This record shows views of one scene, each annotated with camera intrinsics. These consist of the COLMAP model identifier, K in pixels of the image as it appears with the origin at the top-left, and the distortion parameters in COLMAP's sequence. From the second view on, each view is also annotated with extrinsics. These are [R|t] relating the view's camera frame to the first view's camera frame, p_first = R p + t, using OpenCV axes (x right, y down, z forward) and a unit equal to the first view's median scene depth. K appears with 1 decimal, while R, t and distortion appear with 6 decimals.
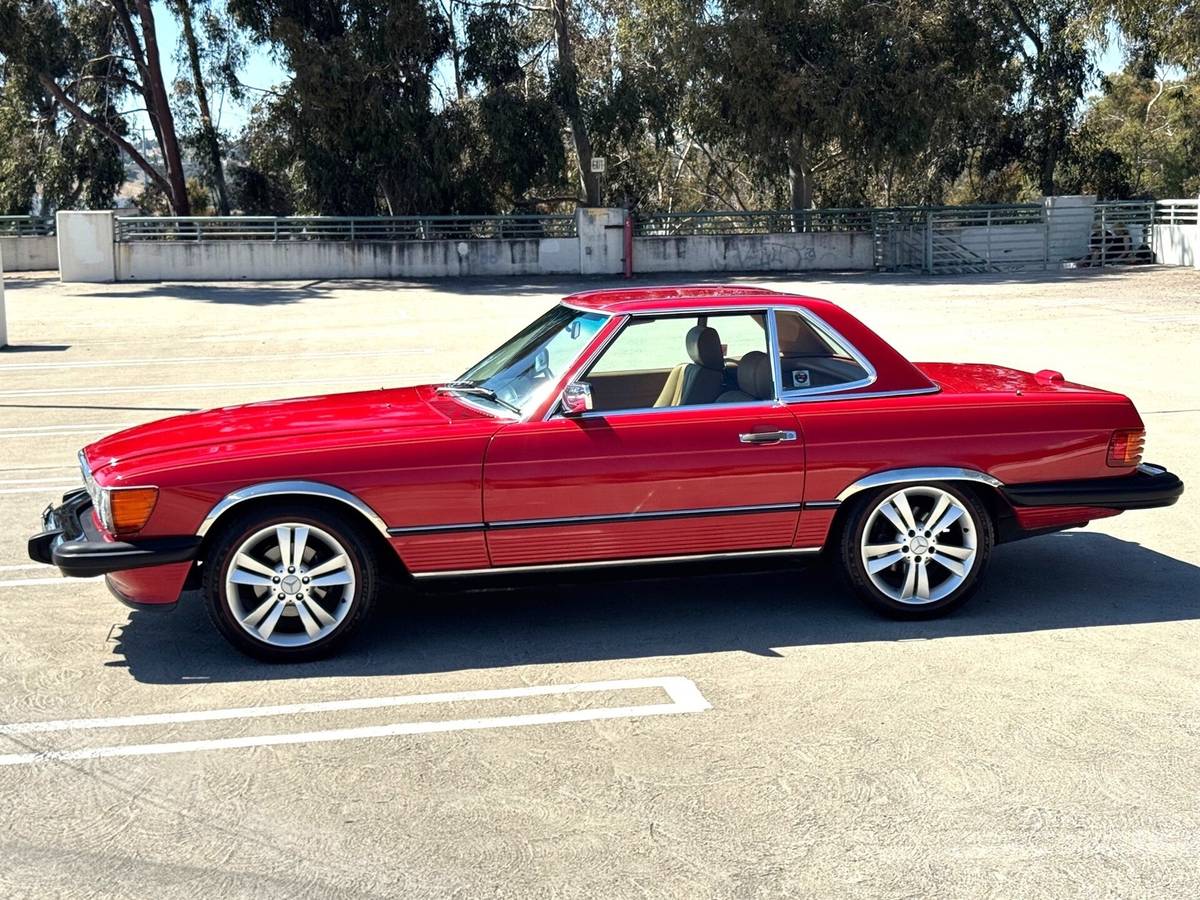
lens RADIAL K [[1758.0, 0, 600.0], [0, 1758.0, 450.0], [0, 0, 1]] dist [0.171451, -0.316888]
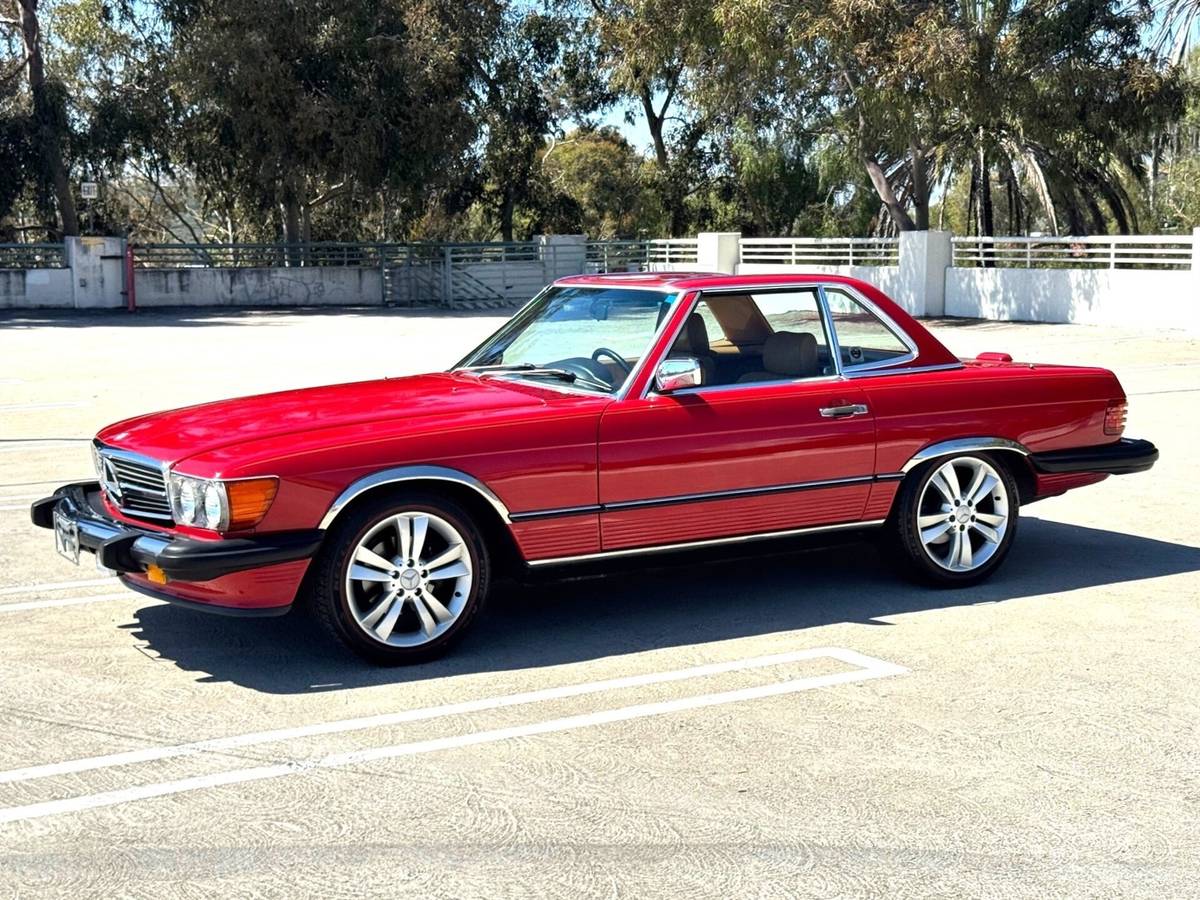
lens RADIAL K [[1803.6, 0, 584.8], [0, 1803.6, 450.3], [0, 0, 1]] dist [0.178818, -0.347368]
pose [[0.941973, -0.028800, 0.334451, -0.382100], [0.038845, 0.998972, -0.023383, 0.032732], [-0.333434, 0.035018, 0.942123, 0.072162]]
